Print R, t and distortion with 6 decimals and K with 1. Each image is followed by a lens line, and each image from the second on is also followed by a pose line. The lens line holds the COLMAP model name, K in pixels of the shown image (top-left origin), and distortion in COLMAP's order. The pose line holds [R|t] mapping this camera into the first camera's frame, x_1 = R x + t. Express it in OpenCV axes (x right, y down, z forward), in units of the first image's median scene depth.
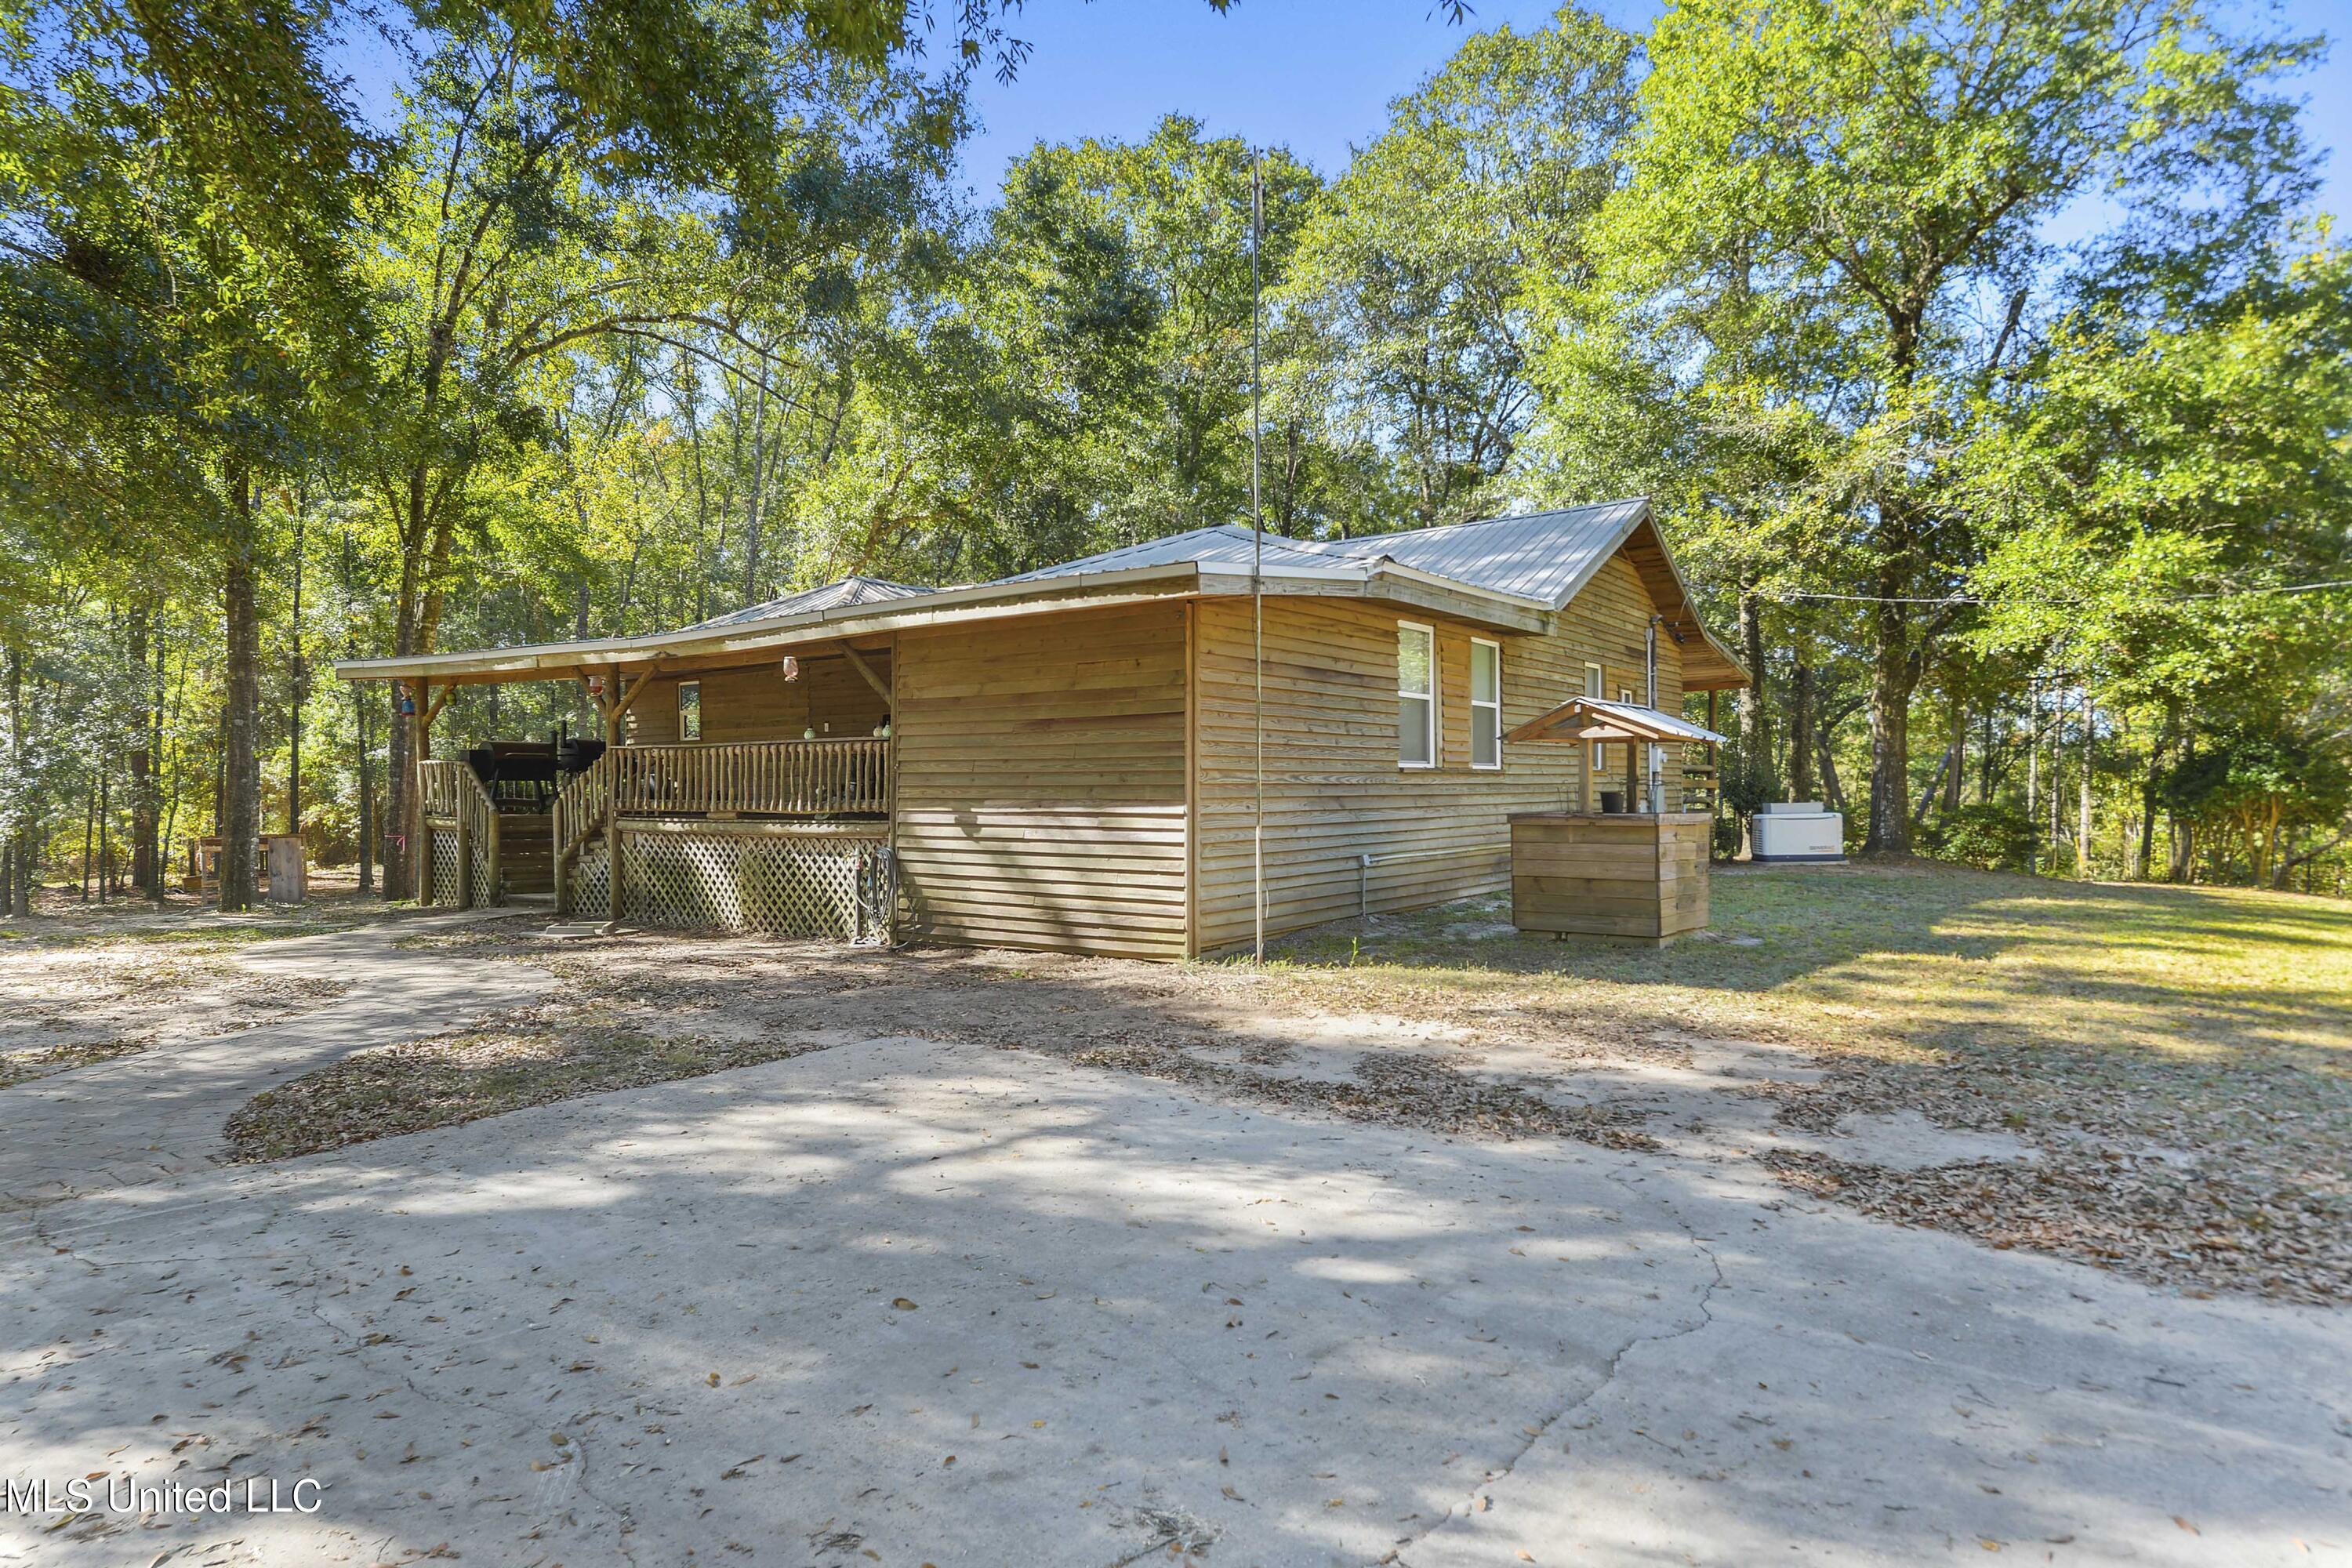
lens RADIAL K [[1346.6, 0, 1176.0], [0, 1346.6, 787.7], [0, 0, 1]] dist [-0.001987, -0.000068]
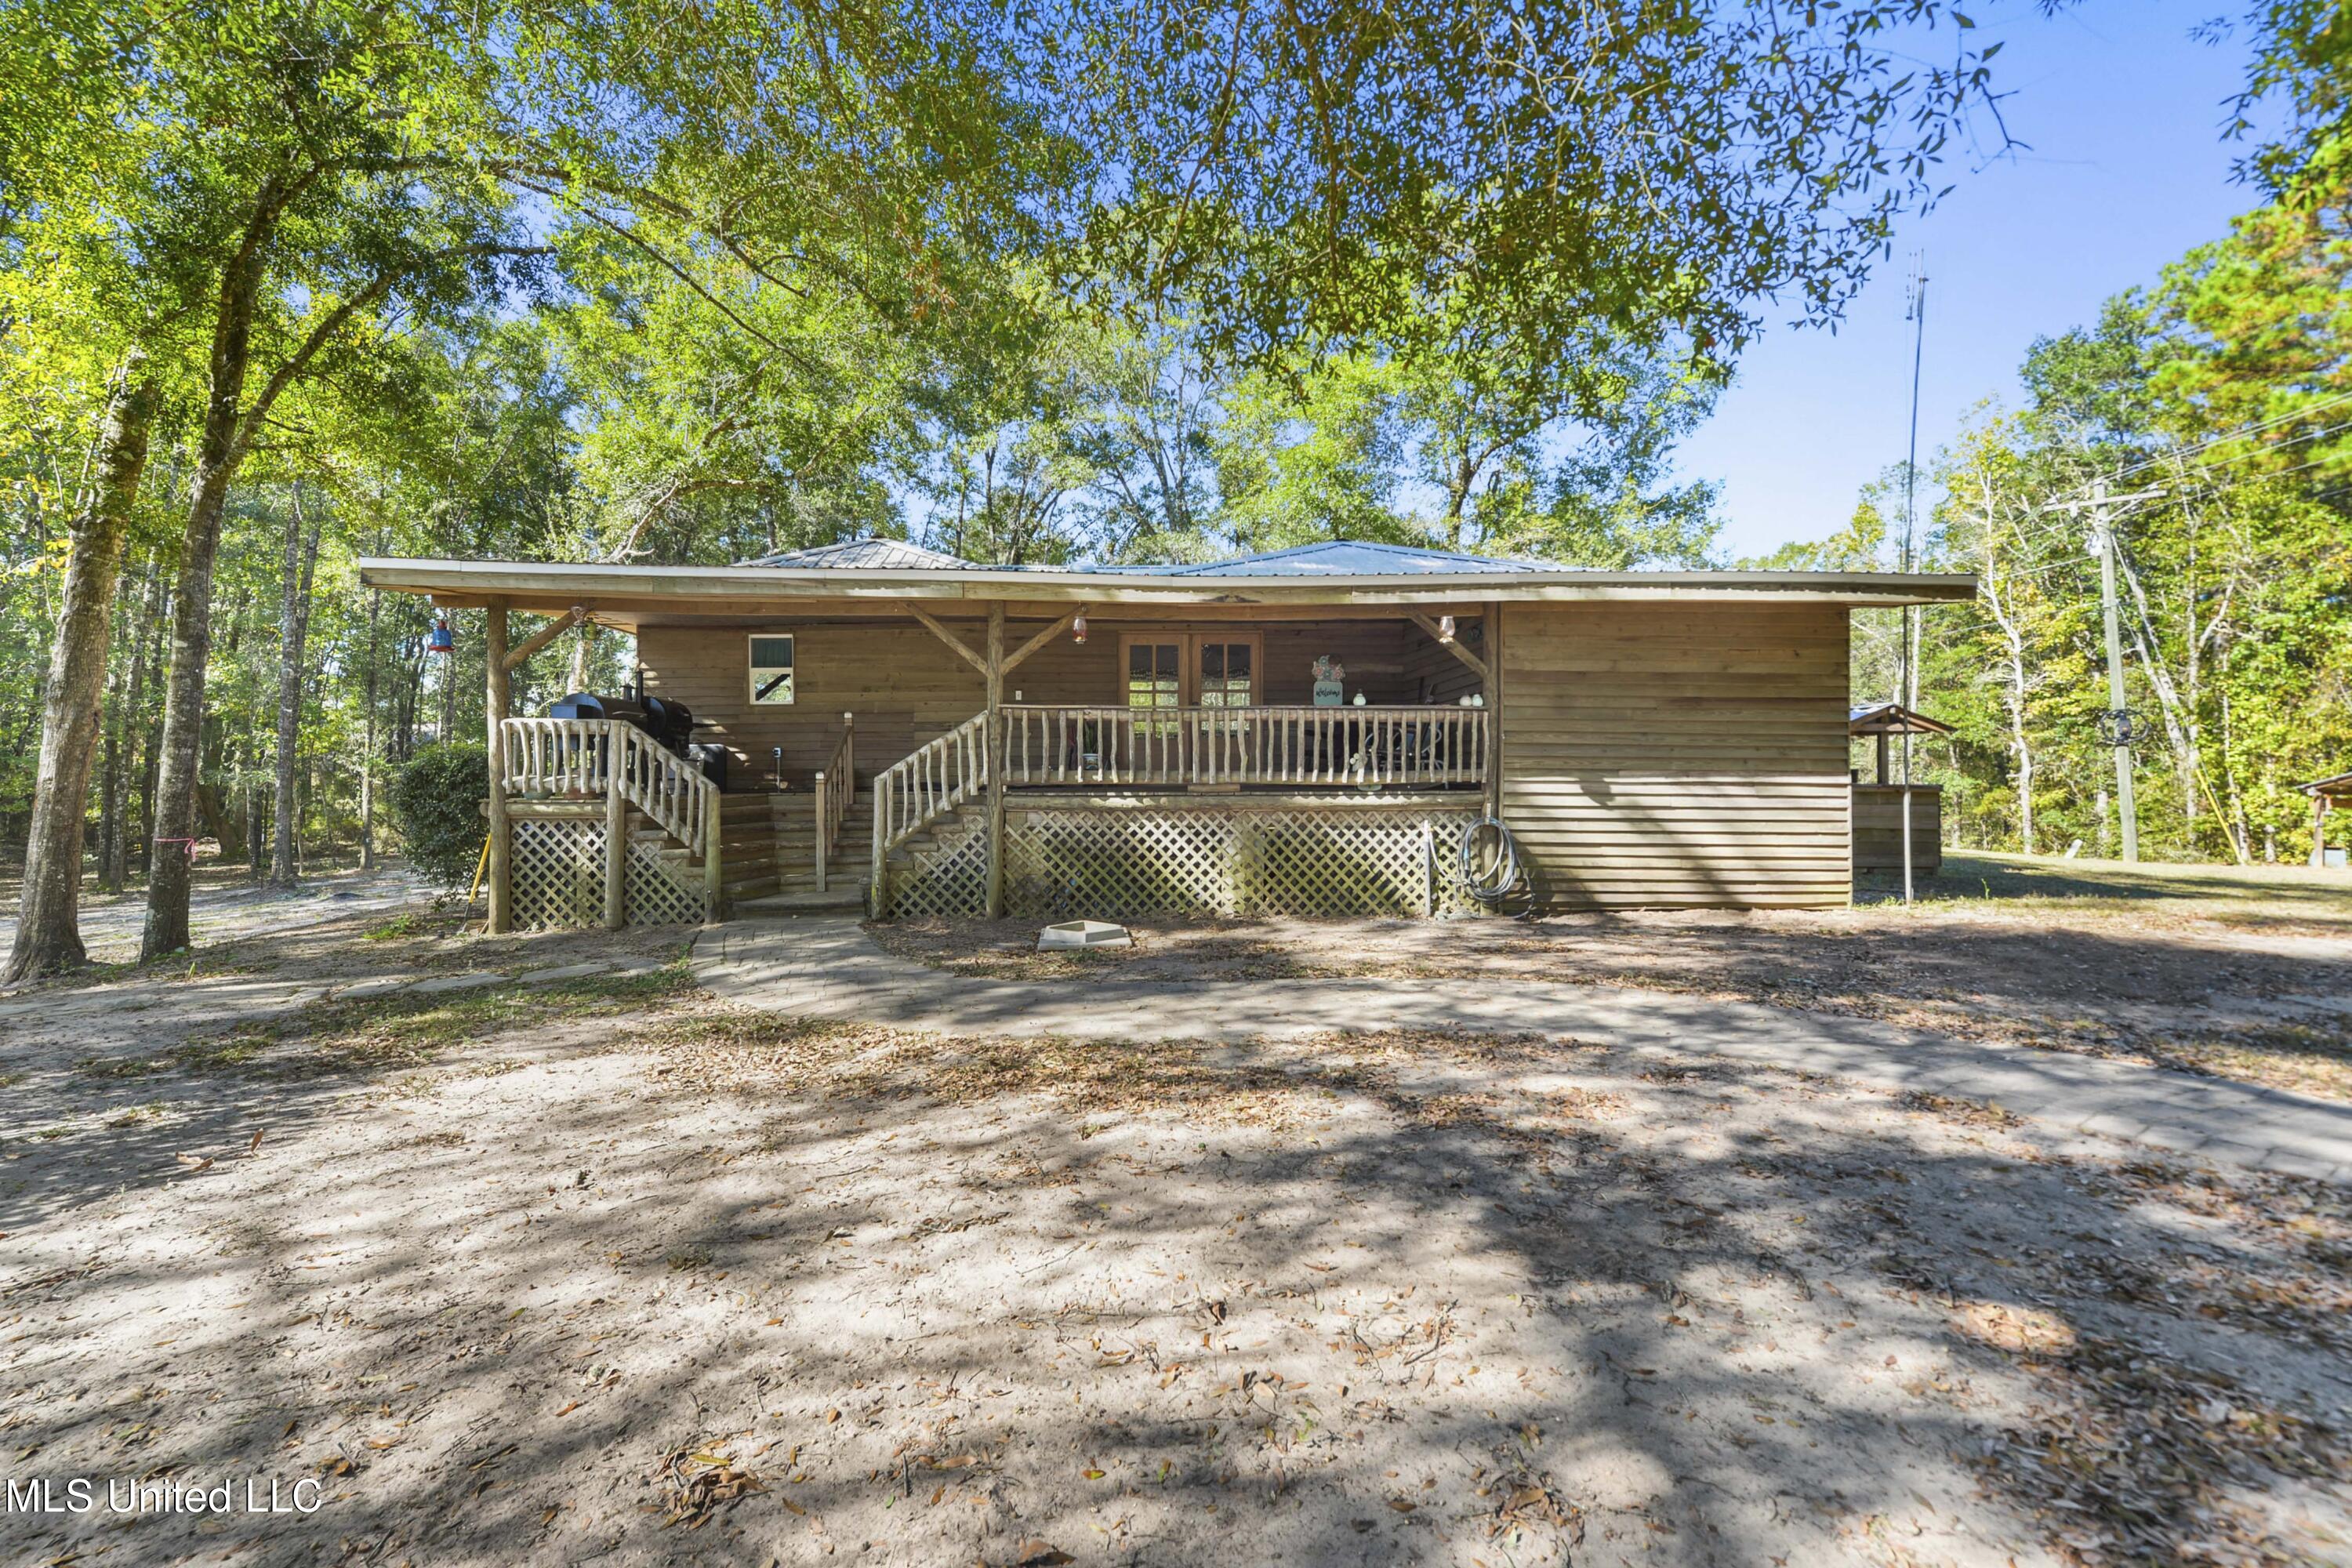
lens RADIAL K [[1017.8, 0, 1176.0], [0, 1017.8, 772.8], [0, 0, 1]] dist [0.001177, 0.000053]
pose [[0.796957, 0.004090, 0.604023, -0.876426], [-0.006943, 0.999973, 0.002389, 0.010933], [-0.603997, -0.006098, 0.796964, 0.555335]]
